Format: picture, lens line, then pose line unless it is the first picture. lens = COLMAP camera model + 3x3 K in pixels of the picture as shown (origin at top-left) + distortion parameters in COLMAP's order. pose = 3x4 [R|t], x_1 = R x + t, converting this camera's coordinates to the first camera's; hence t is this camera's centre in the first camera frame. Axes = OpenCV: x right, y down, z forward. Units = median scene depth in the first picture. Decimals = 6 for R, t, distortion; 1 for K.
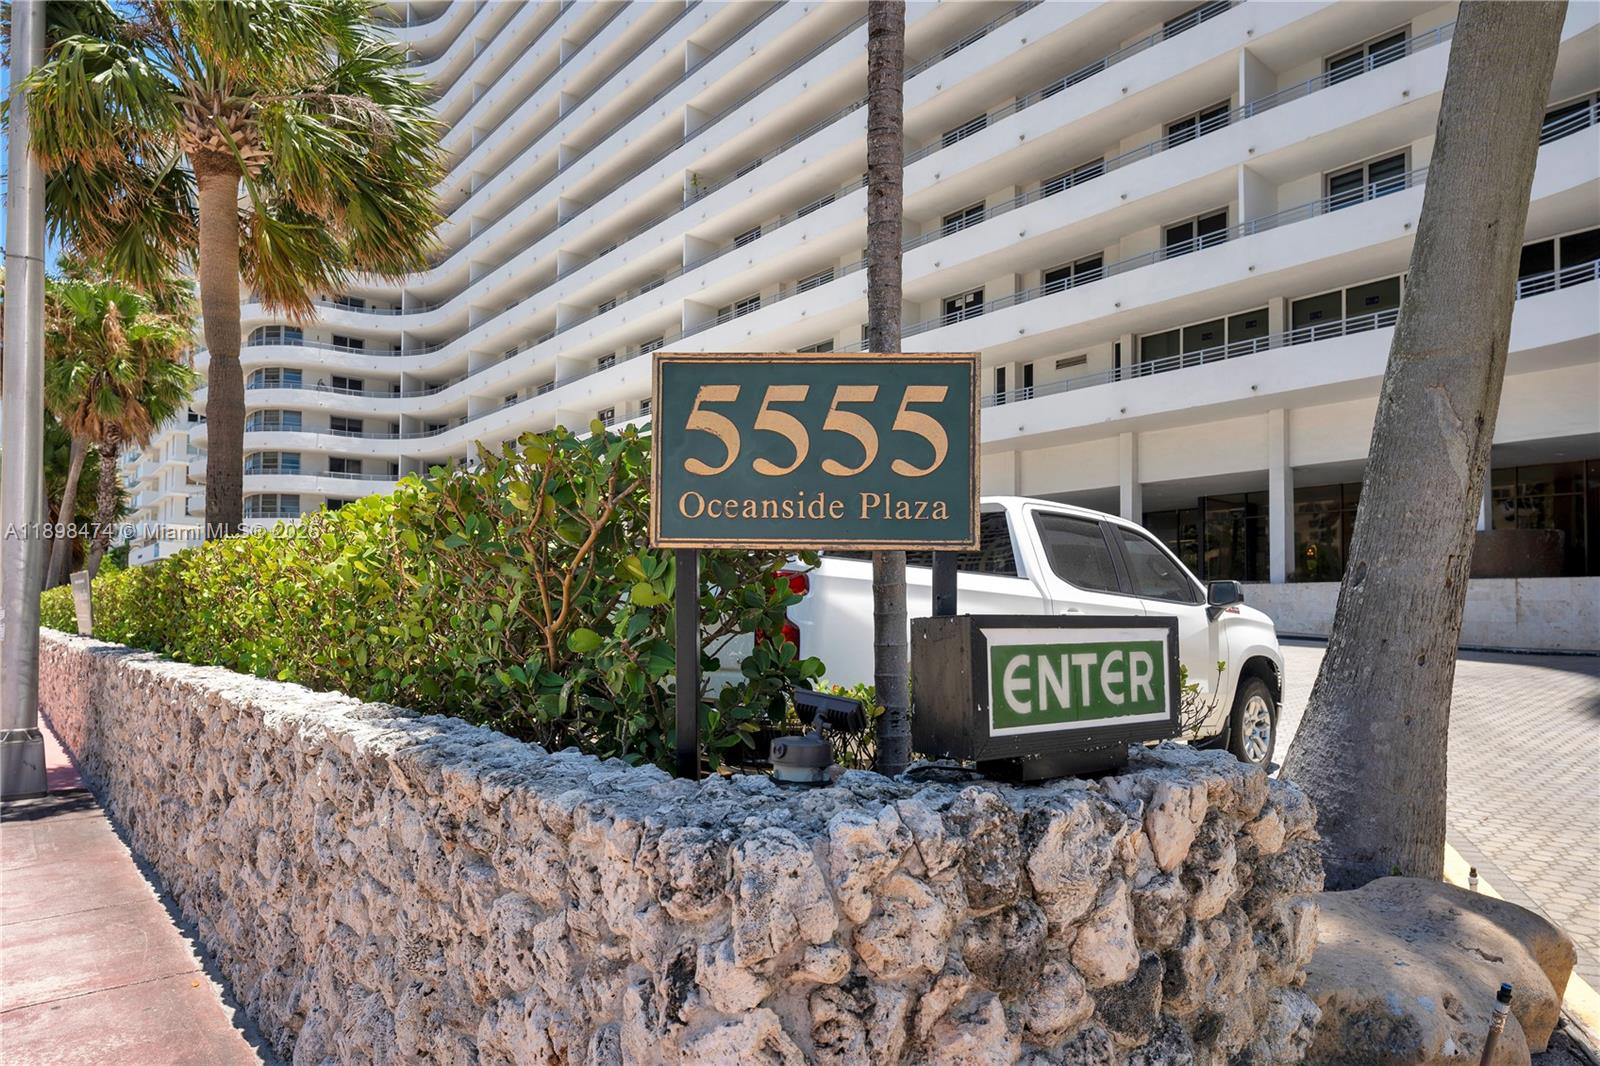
lens RADIAL K [[972.5, 0, 803.7], [0, 972.5, 553.5], [0, 0, 1]] dist [0.014508, -0.019630]
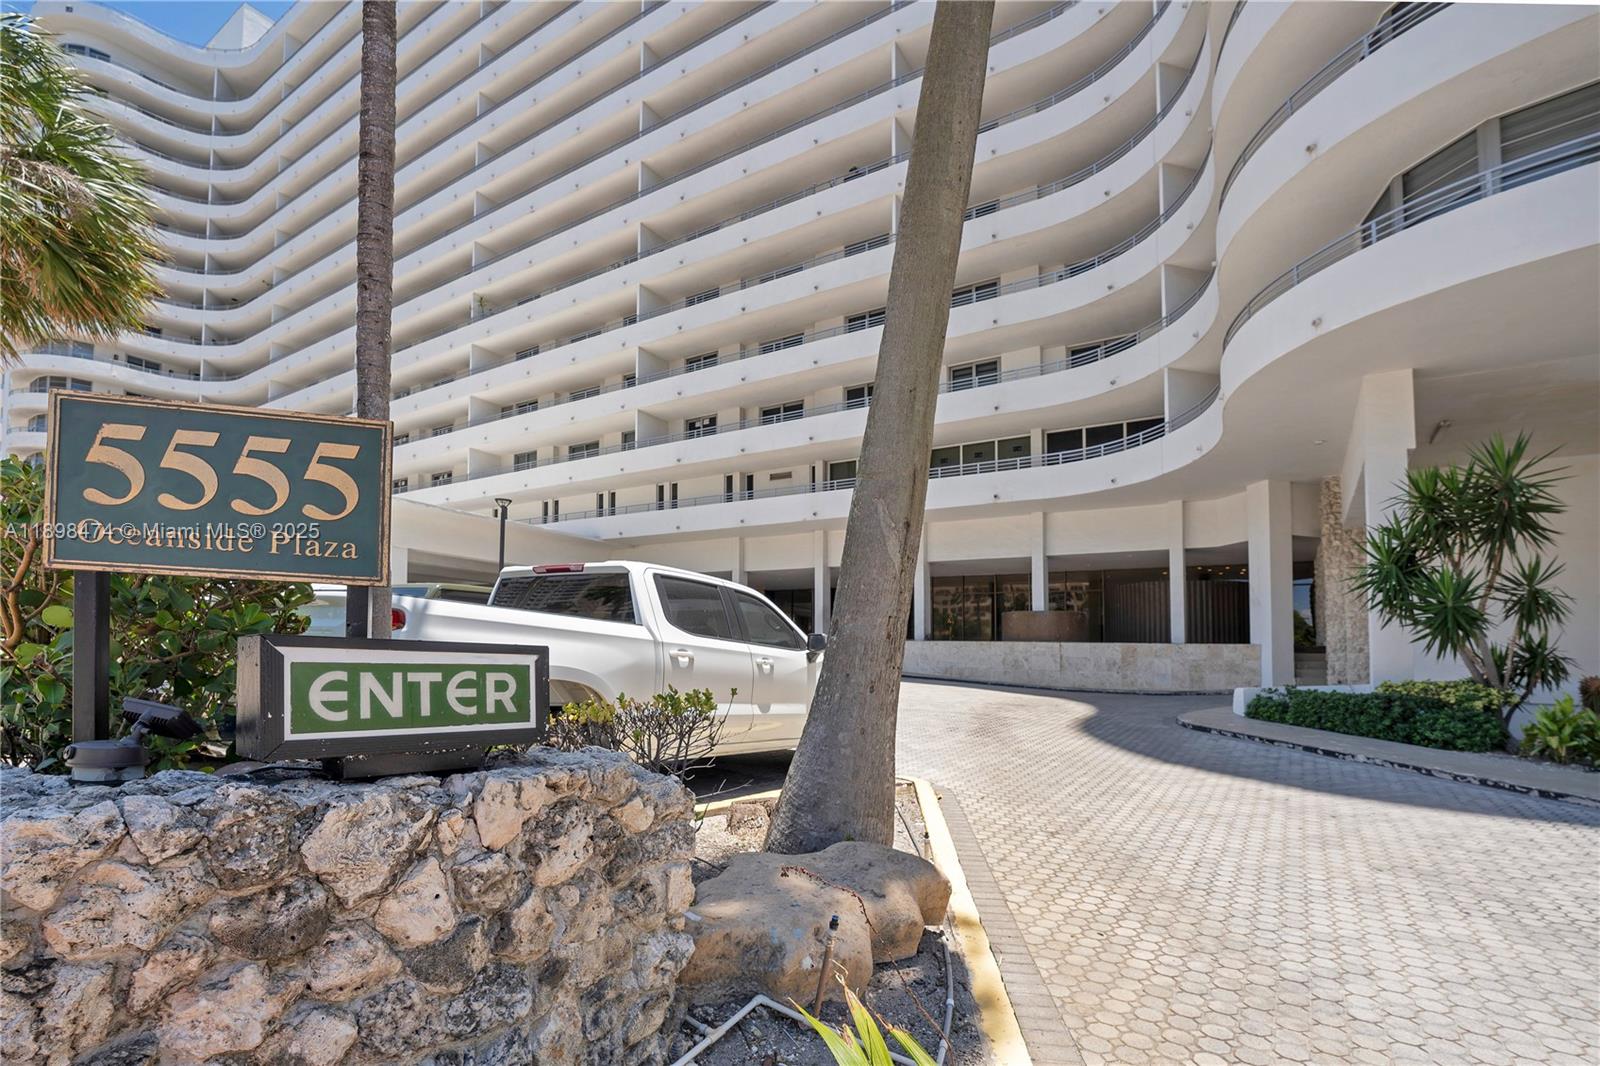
lens RADIAL K [[732.0, 0, 797.9], [0, 732.0, 604.0], [0, 0, 1]] dist [-0.041437, 0.008660]
pose [[0.957266, 0.044263, 0.285801, 0.416354], [-0.041530, 0.999015, -0.015622, 0.011615], [-0.286211, 0.003086, 0.958162, 0.007434]]
